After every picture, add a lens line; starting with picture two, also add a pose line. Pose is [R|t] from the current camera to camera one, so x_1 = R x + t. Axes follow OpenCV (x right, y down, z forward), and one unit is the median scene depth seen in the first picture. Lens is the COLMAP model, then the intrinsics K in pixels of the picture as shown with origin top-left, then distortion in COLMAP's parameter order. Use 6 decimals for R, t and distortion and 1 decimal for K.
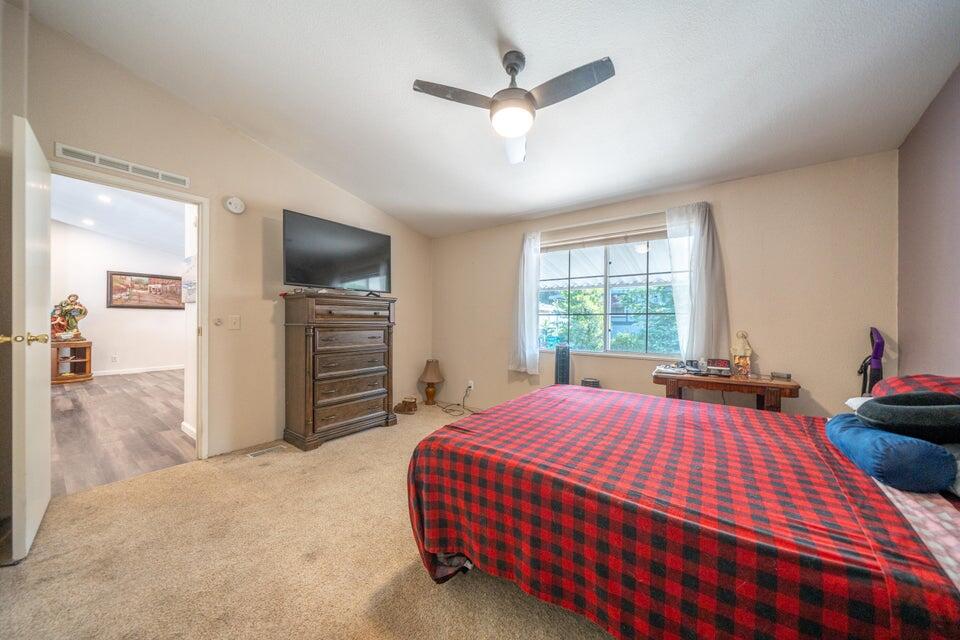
lens RADIAL K [[335.0, 0, 482.0], [0, 335.0, 318.1], [0, 0, 1]] dist [-0.001315, -0.000174]
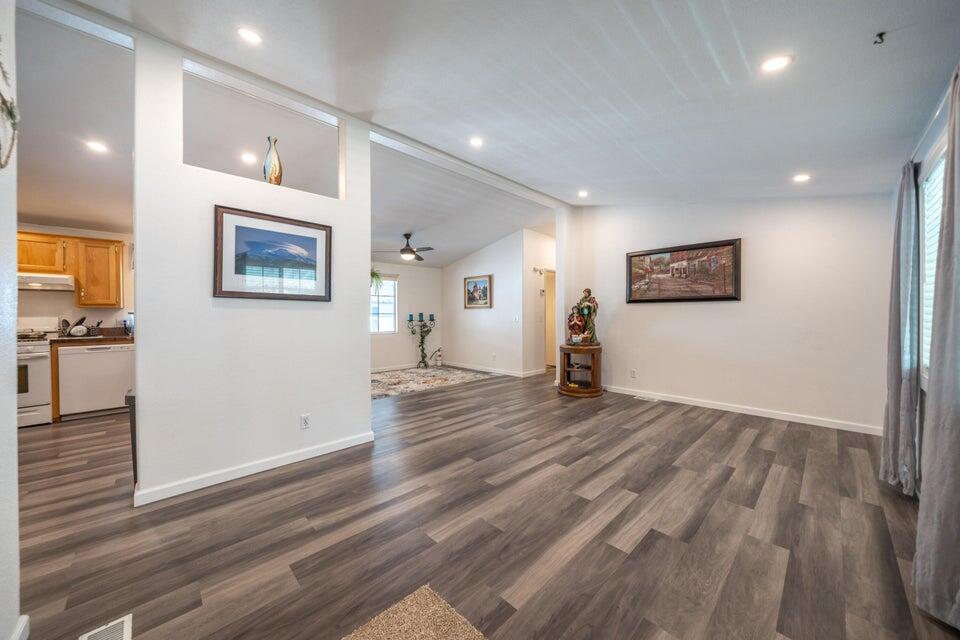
lens RADIAL K [[335.0, 0, 482.0], [0, 335.0, 318.1], [0, 0, 1]] dist [-0.001315, -0.000174]
pose [[-0.176035, 0.004568, -0.984373, -0.323821], [0.010081, 0.999945, 0.002837, -0.003047], [0.984332, -0.009424, -0.176071, 0.790780]]
